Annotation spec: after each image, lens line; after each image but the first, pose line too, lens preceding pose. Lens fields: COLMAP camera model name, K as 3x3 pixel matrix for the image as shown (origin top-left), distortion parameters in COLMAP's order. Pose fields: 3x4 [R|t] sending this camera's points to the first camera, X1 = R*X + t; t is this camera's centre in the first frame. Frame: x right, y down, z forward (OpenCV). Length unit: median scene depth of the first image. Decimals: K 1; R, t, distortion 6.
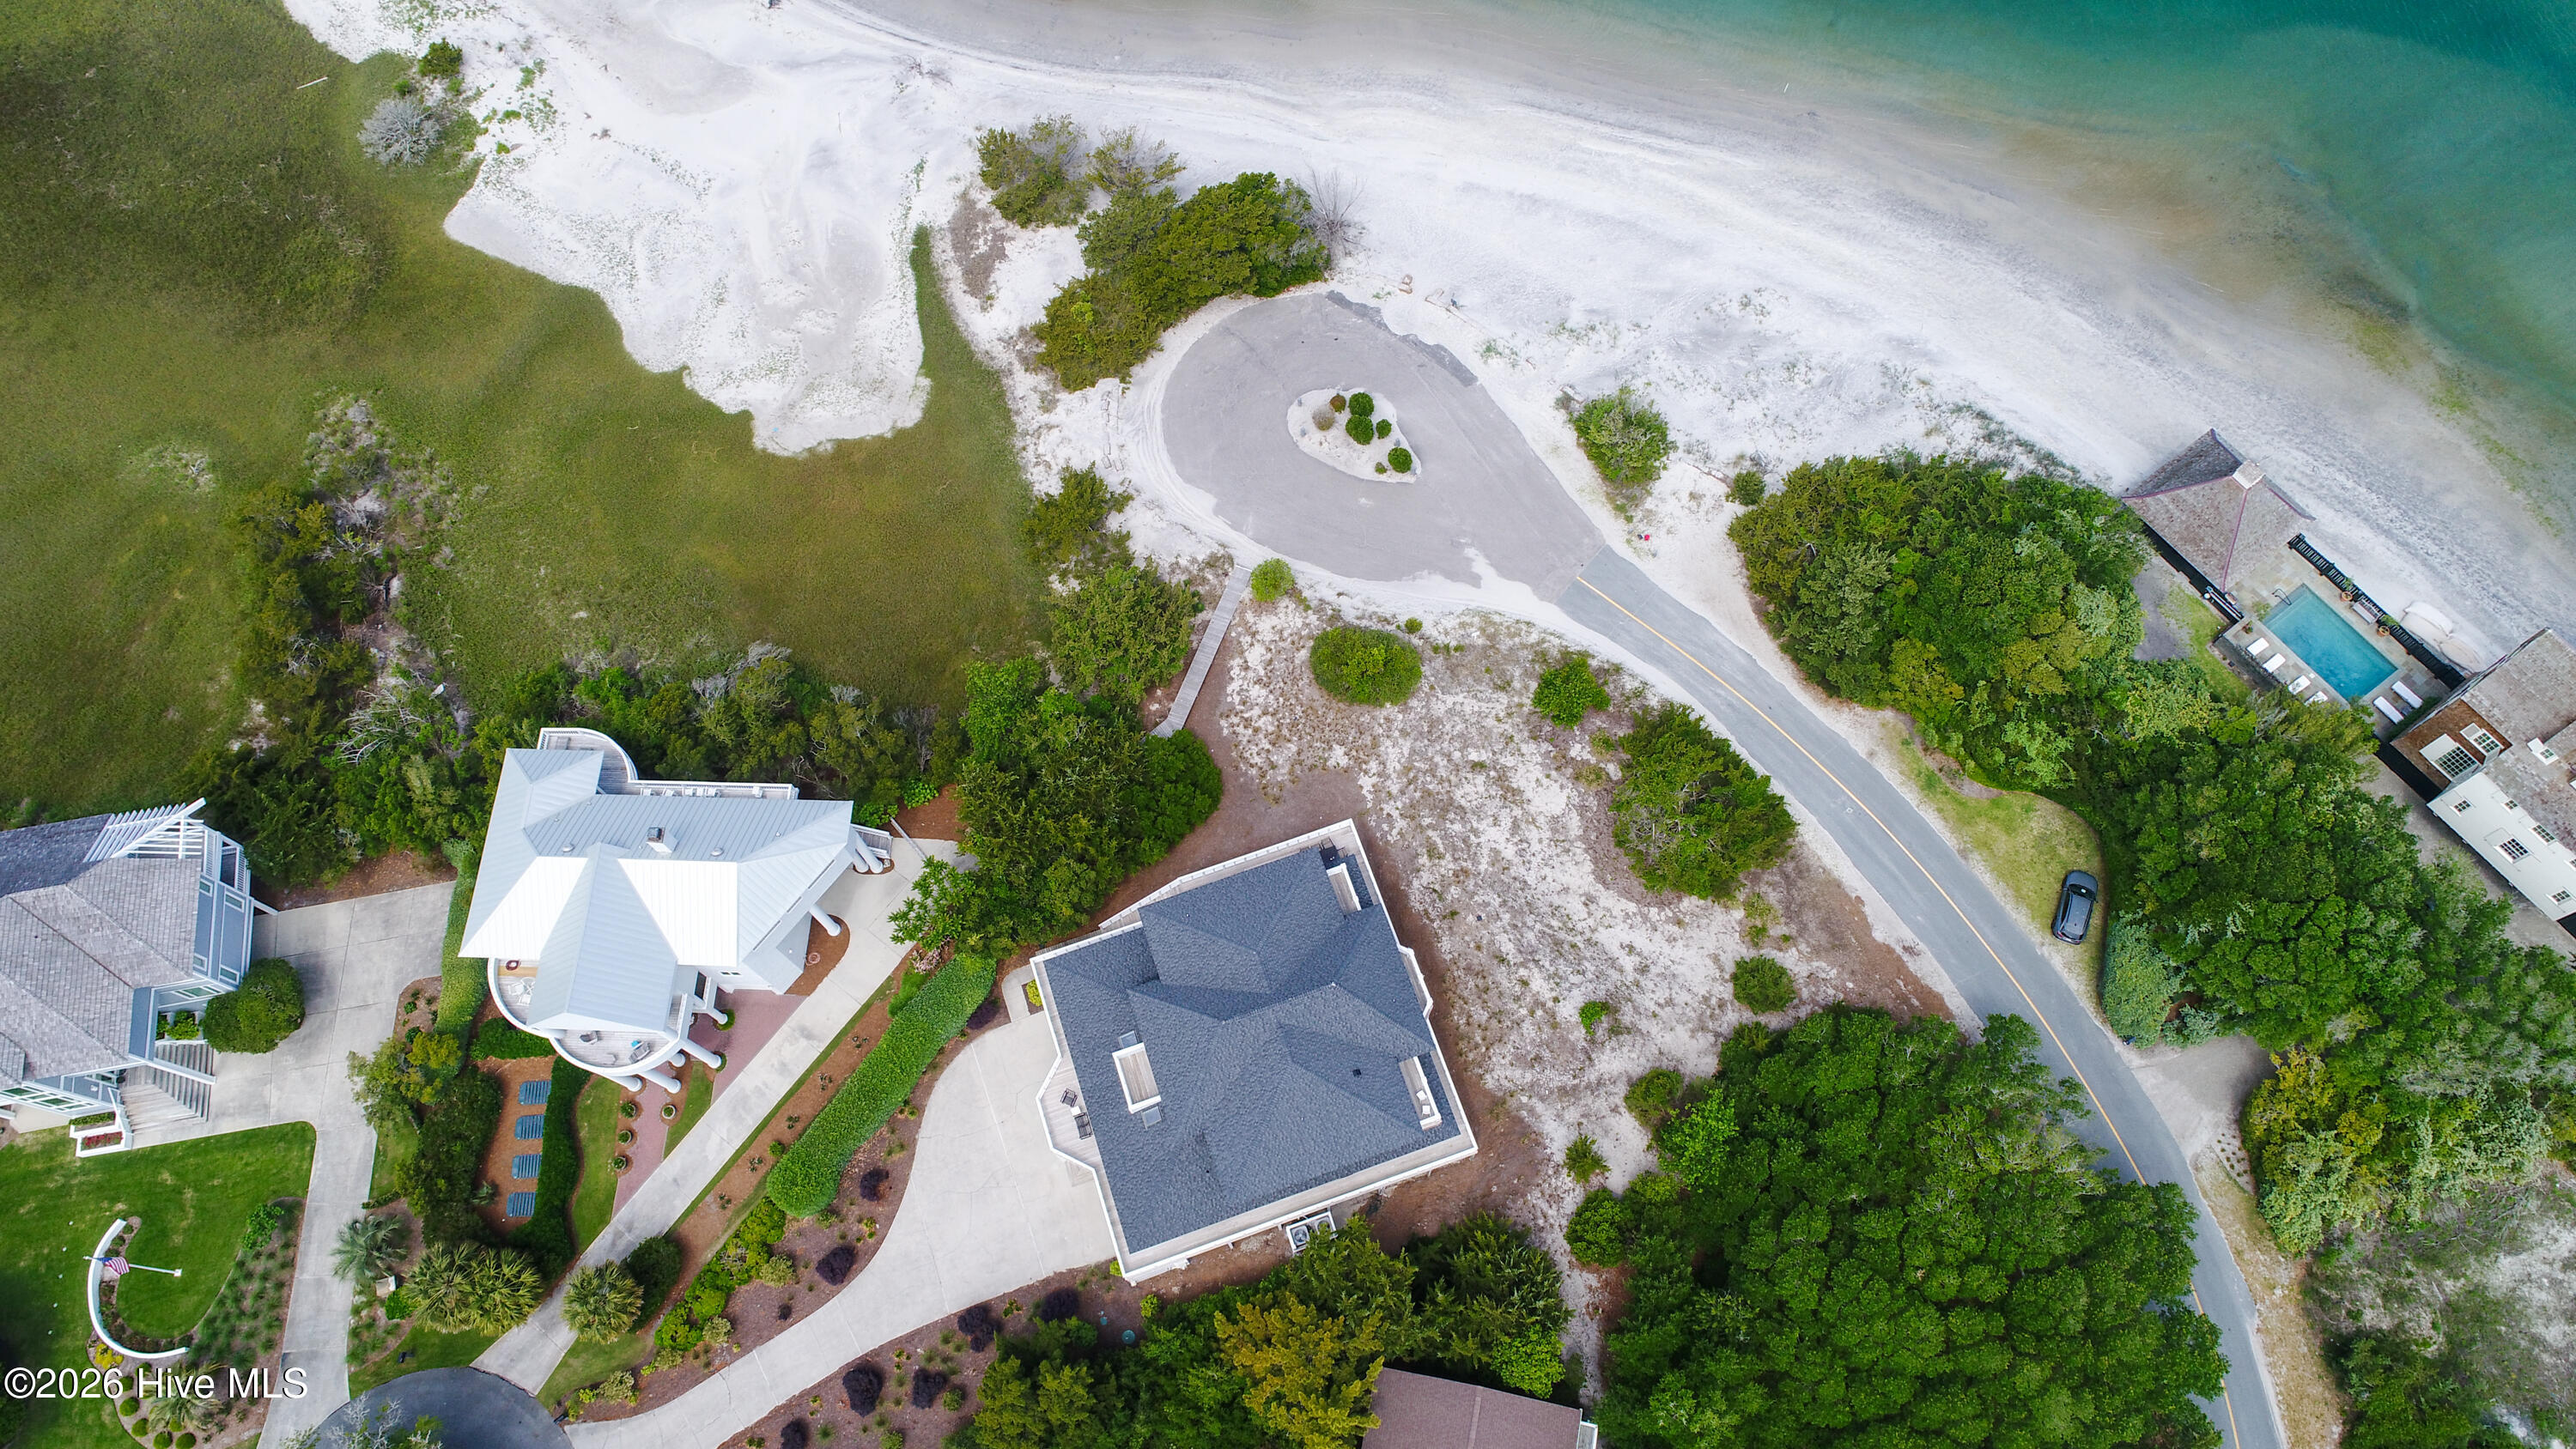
lens RADIAL K [[1748.0, 0, 1288.0], [0, 1748.0, 724.5], [0, 0, 1]] dist [-0.000795, 0.001897]
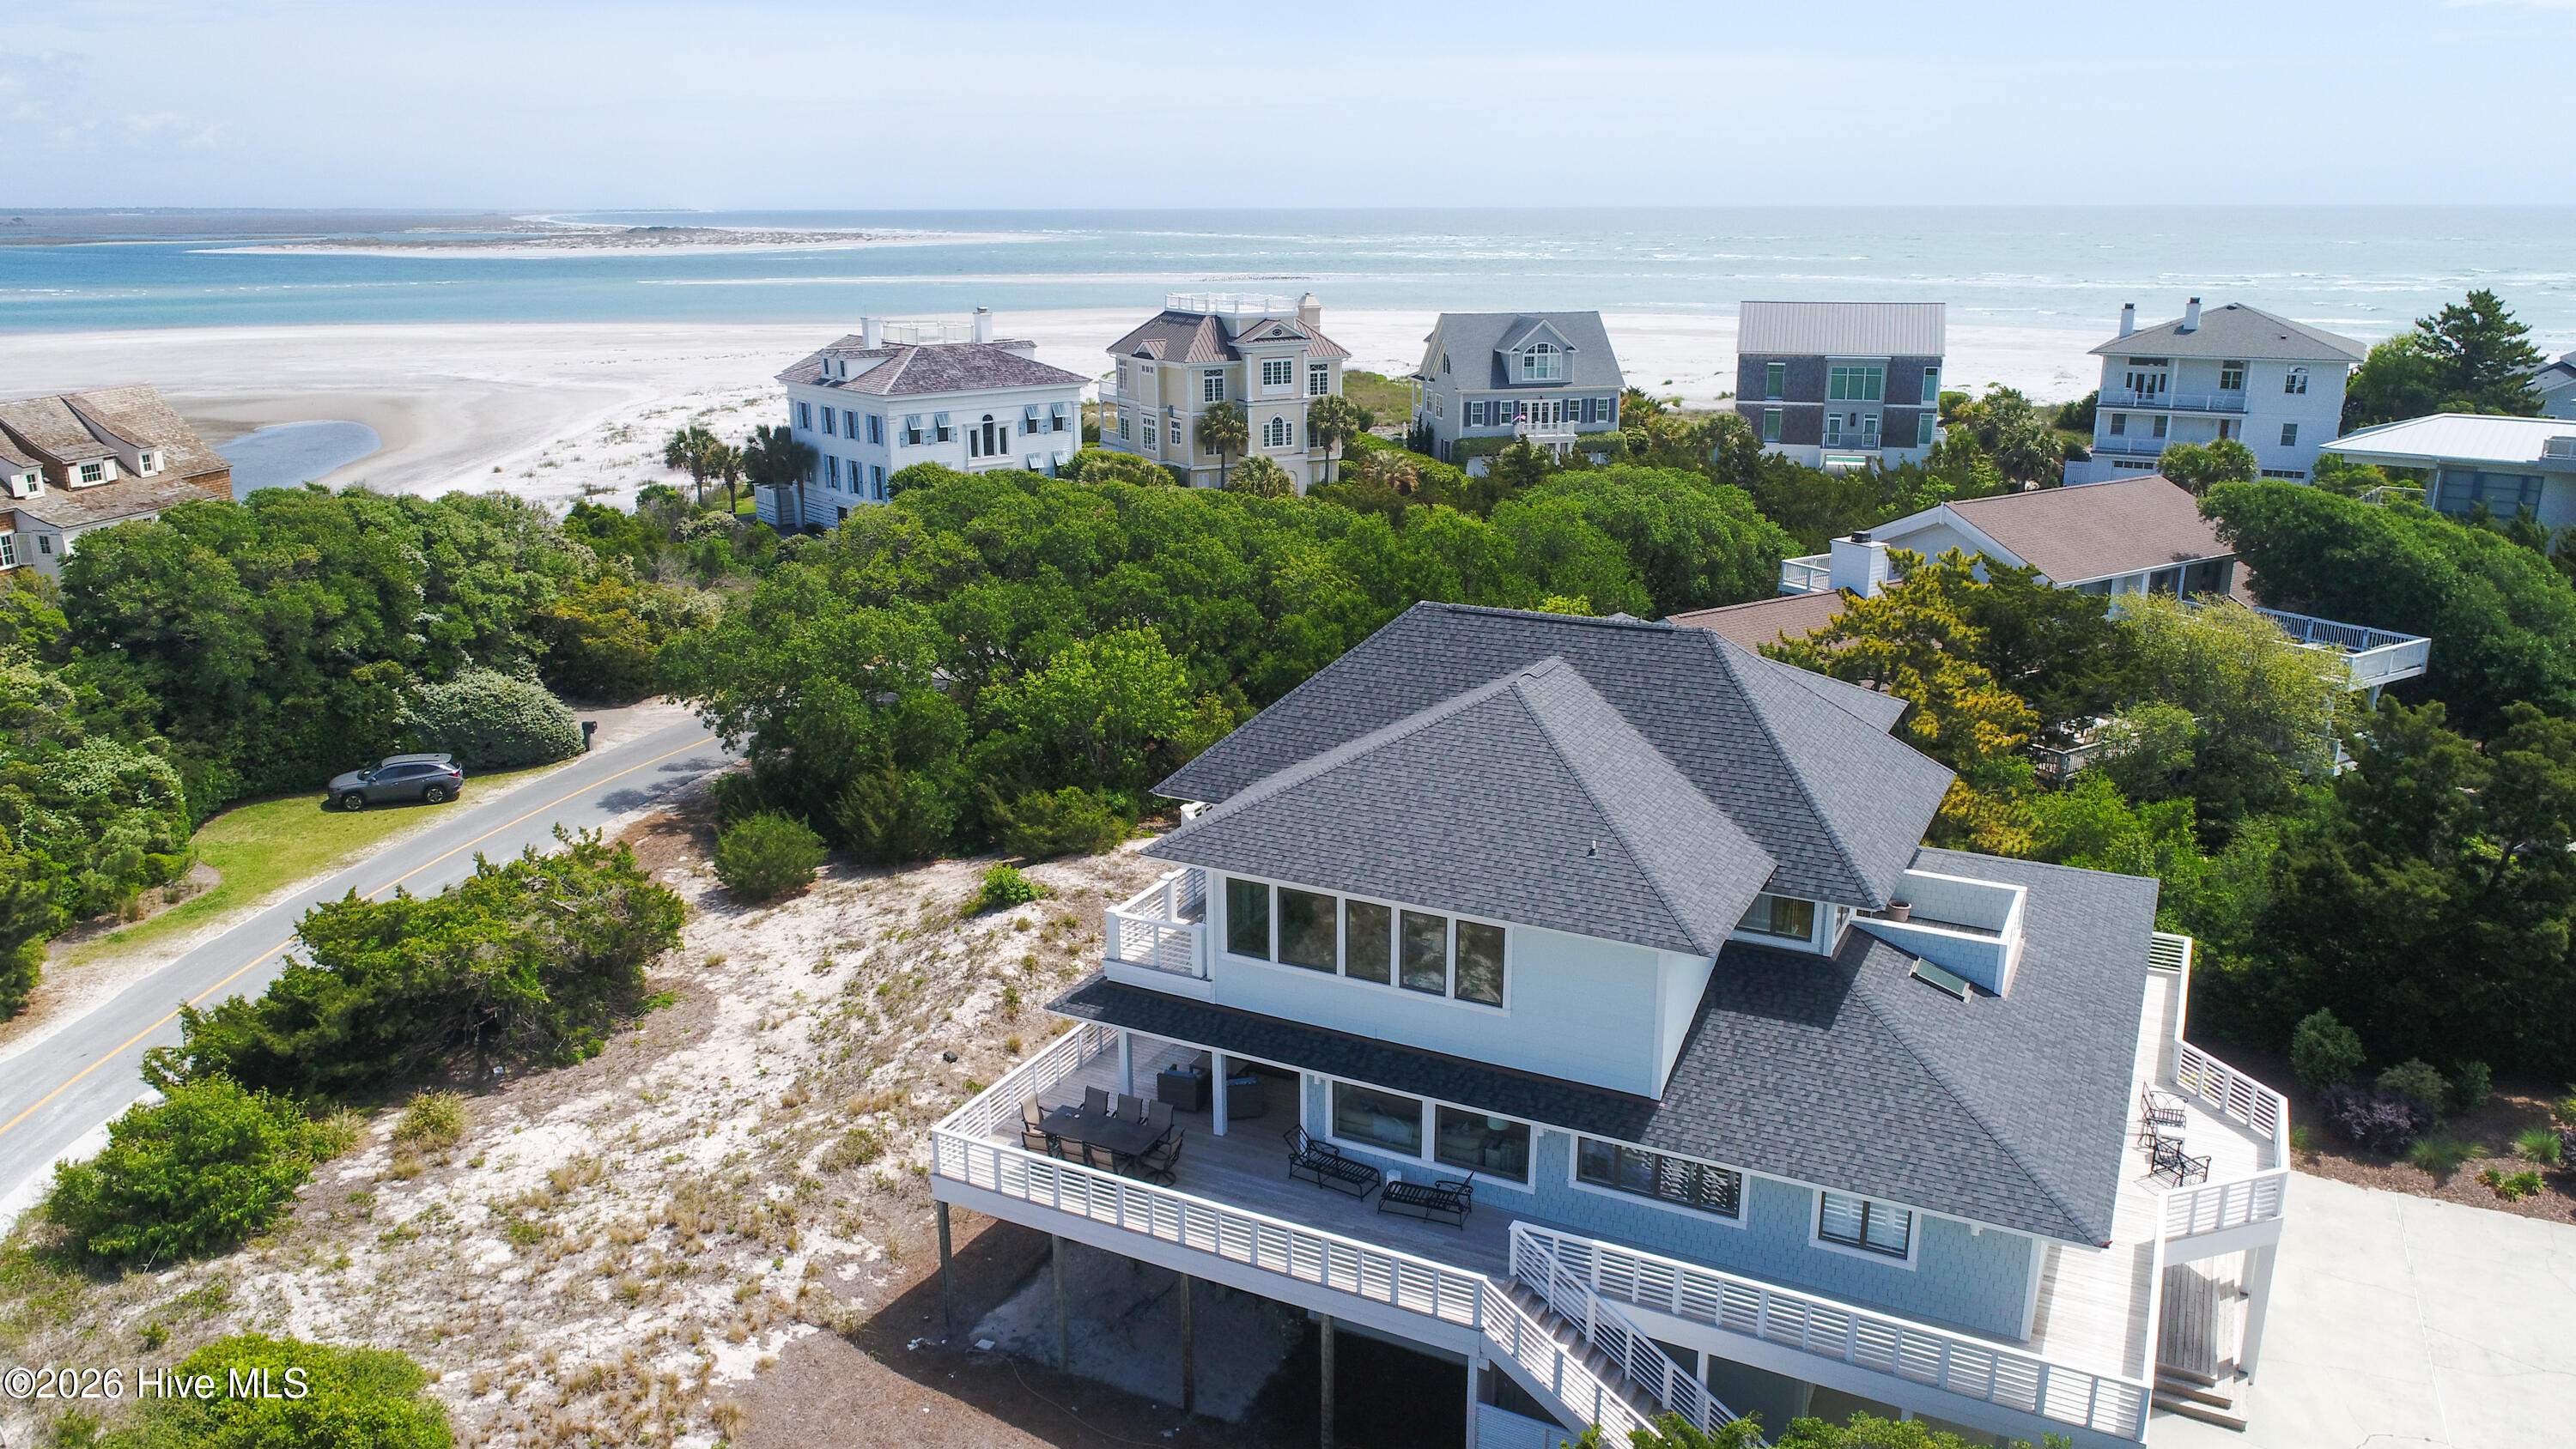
lens RADIAL K [[1819.3, 0, 1288.0], [0, 1819.3, 724.5], [0, 0, 1]] dist [0.002636, -0.002230]
pose [[-0.693150, -0.155162, 0.703895, -0.211910], [0.677288, 0.193931, 0.709698, -0.138001], [-0.246625, 0.968667, -0.029334, 0.873633]]
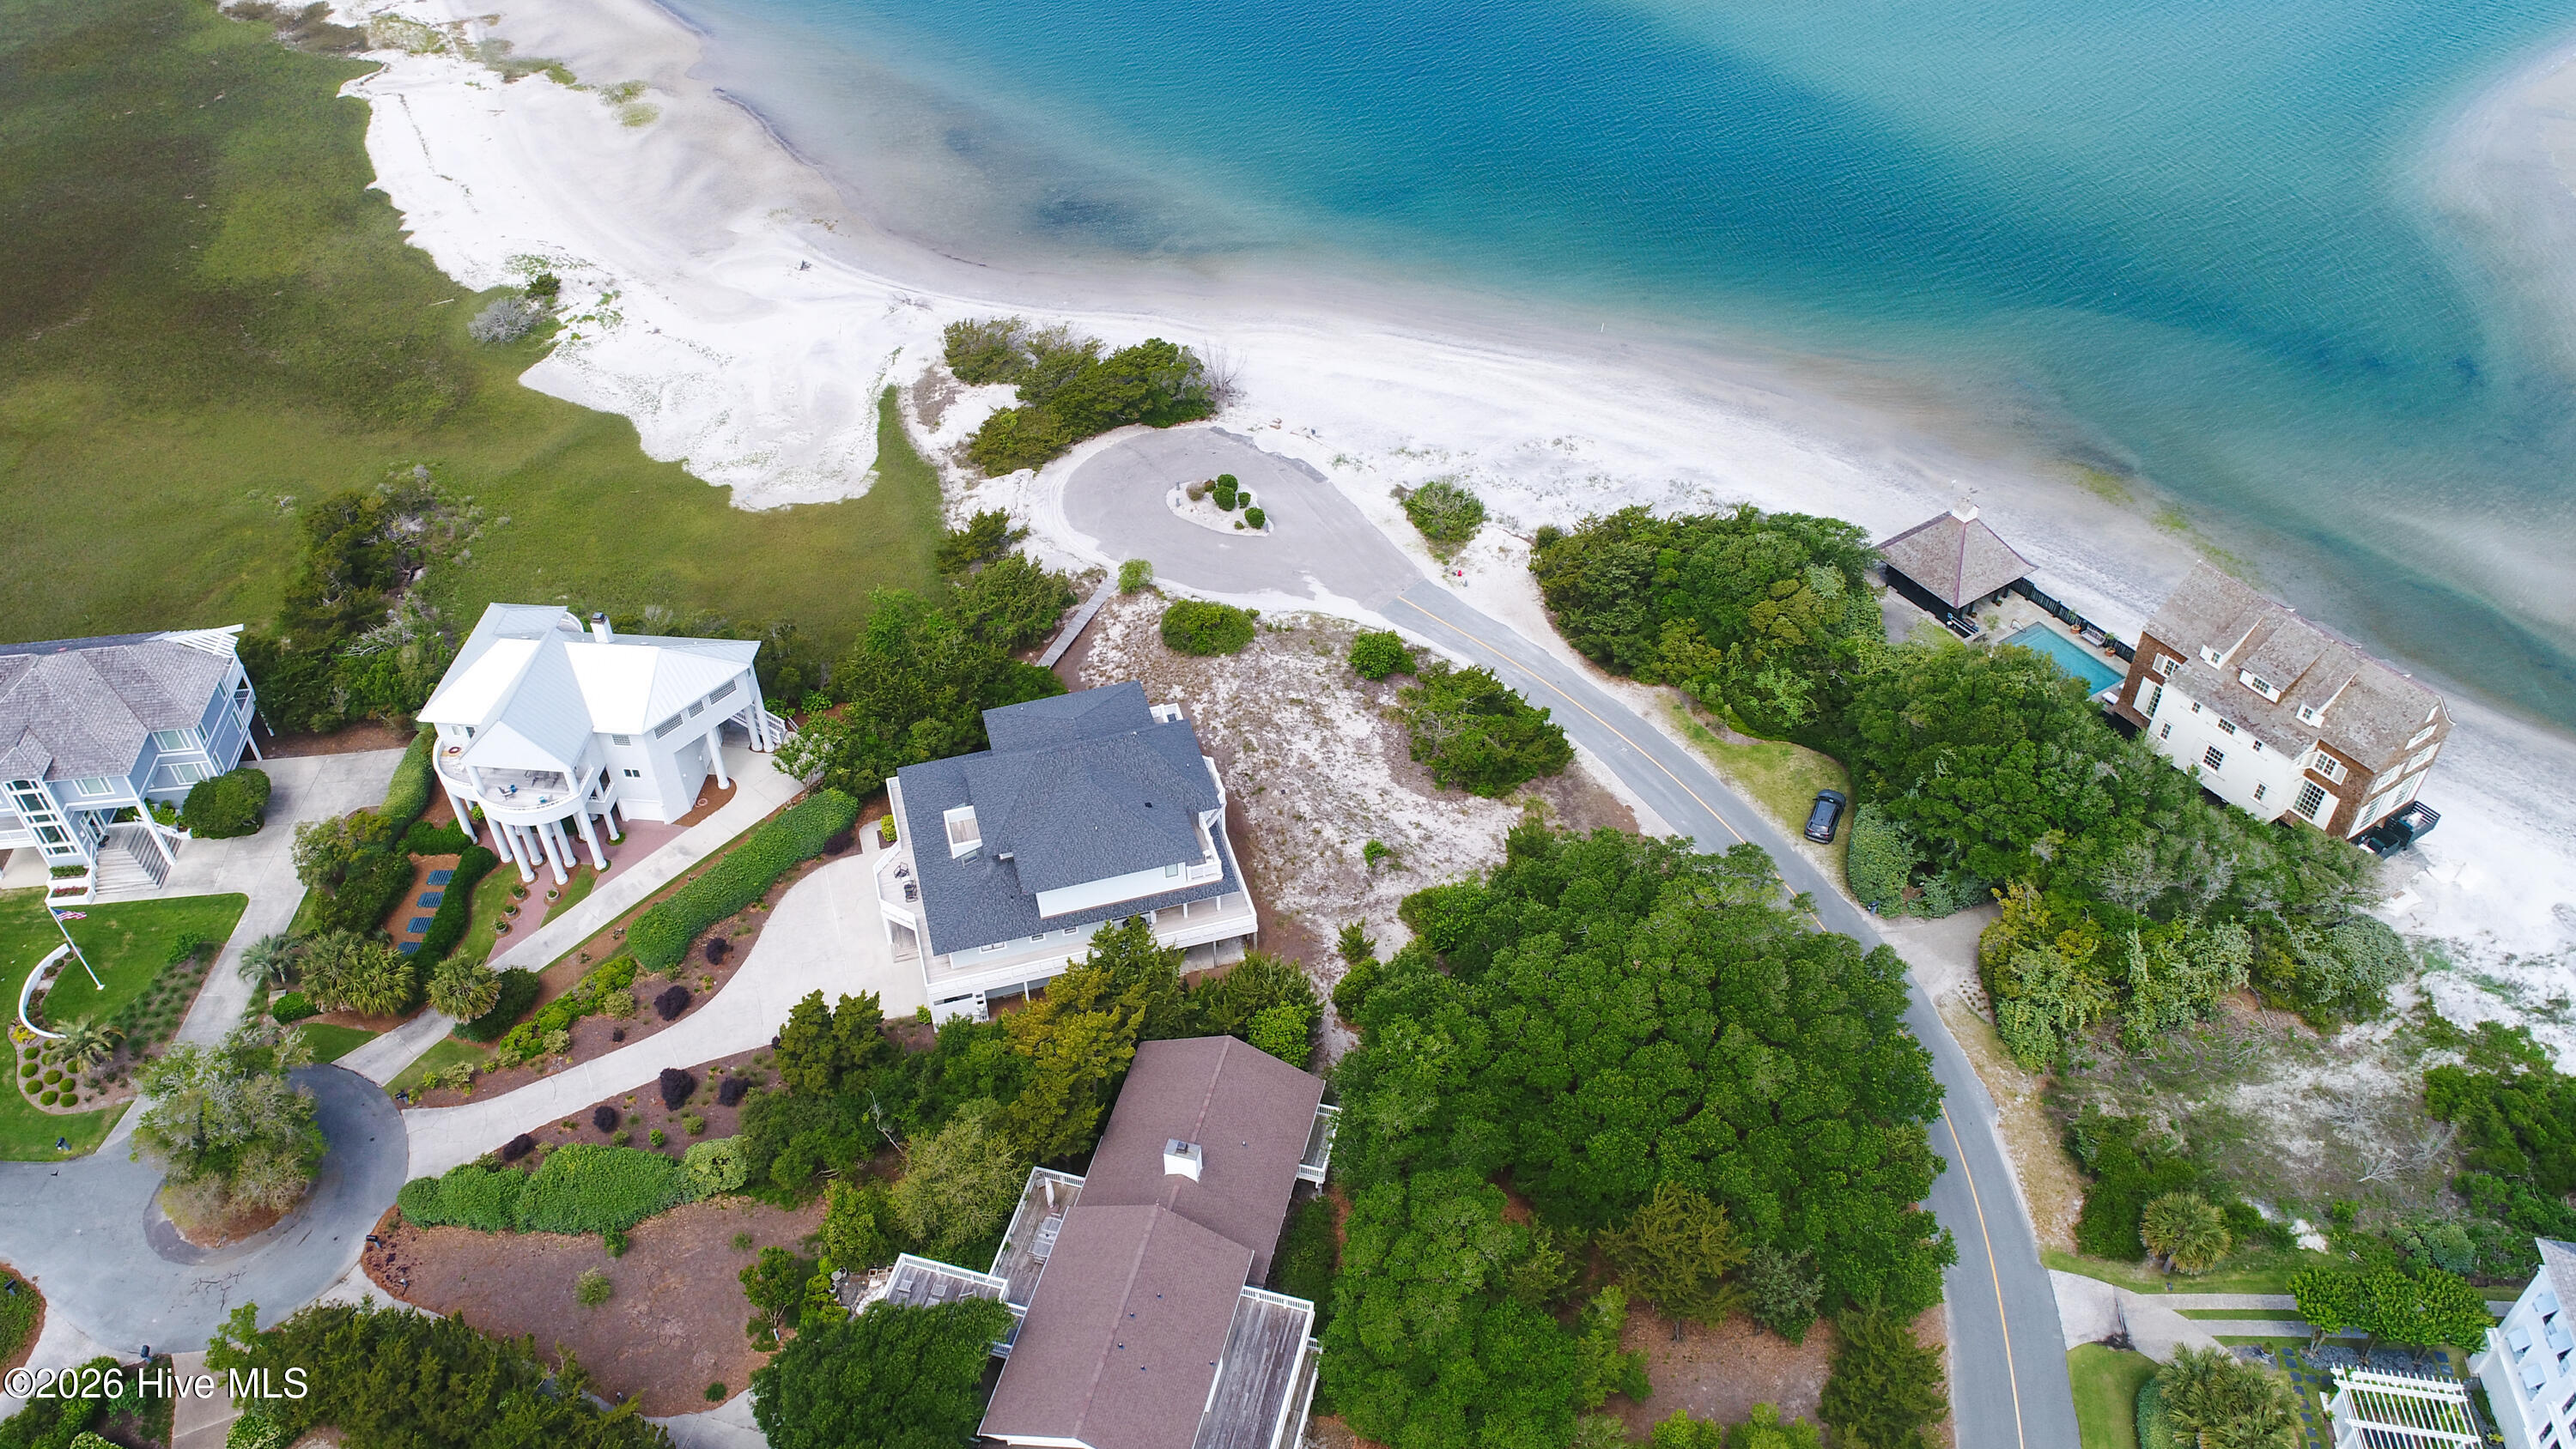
lens RADIAL K [[1964.0, 0, 1137.8], [0, 1964.0, 678.3], [0, 0, 1]] dist [0.002571, -0.003151]
pose [[0.993927, 0.055287, -0.095146, 0.125931], [-0.091968, 0.892121, -0.442338, 0.584025], [0.060427, 0.448402, 0.891787, -0.161080]]
